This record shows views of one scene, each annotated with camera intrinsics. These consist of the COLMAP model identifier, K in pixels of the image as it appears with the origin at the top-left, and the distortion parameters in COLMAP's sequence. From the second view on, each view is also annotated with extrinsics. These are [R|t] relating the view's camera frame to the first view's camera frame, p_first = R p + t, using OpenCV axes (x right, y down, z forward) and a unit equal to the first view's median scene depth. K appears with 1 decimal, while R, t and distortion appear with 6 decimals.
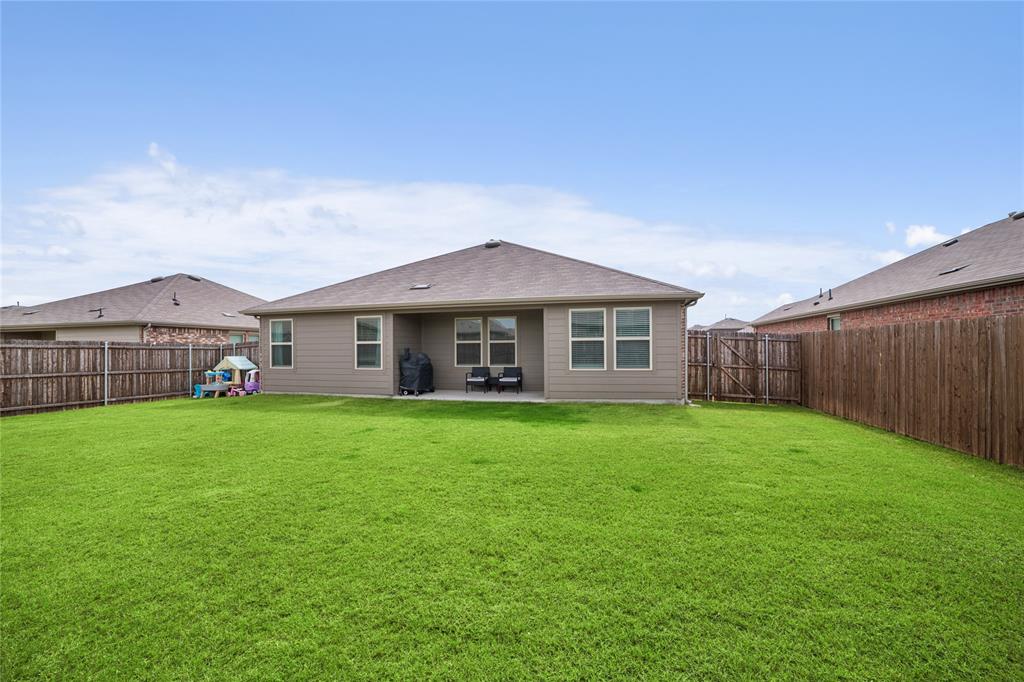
lens RADIAL K [[431.3, 0, 512.3], [0, 431.3, 347.4], [0, 0, 1]] dist [-0.104057, 0.036805]
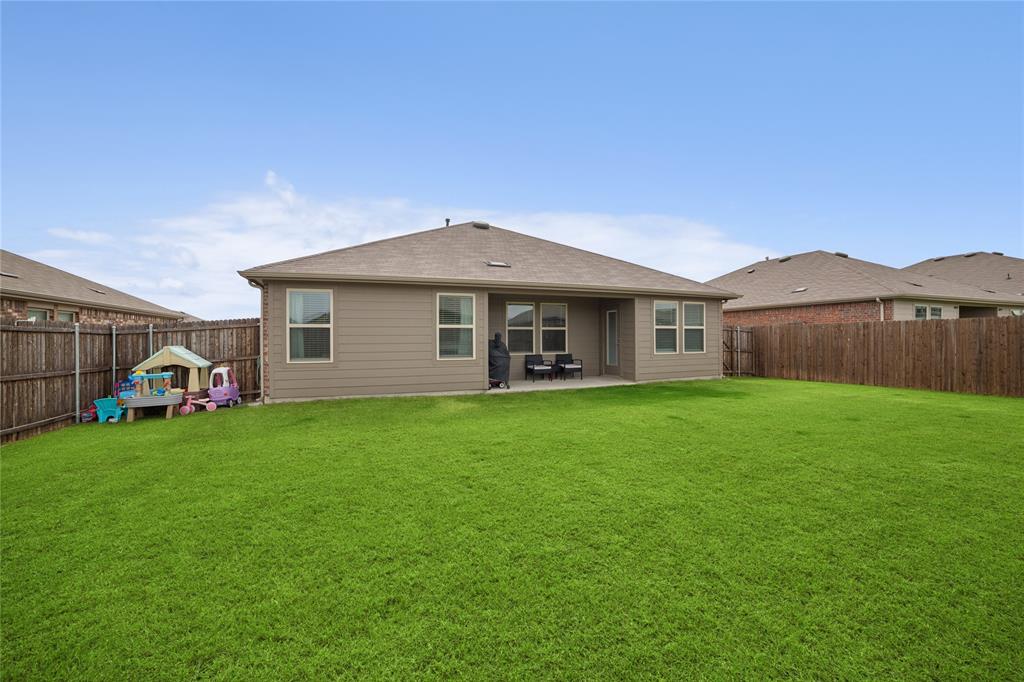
lens RADIAL K [[423.4, 0, 514.0], [0, 423.4, 338.7], [0, 0, 1]] dist [-0.104243, 0.038283]
pose [[0.807421, 0.003424, 0.589966, -0.685183], [-0.002888, 0.999994, -0.001851, 0.012551], [-0.589968, -0.000210, 0.807426, 0.276913]]
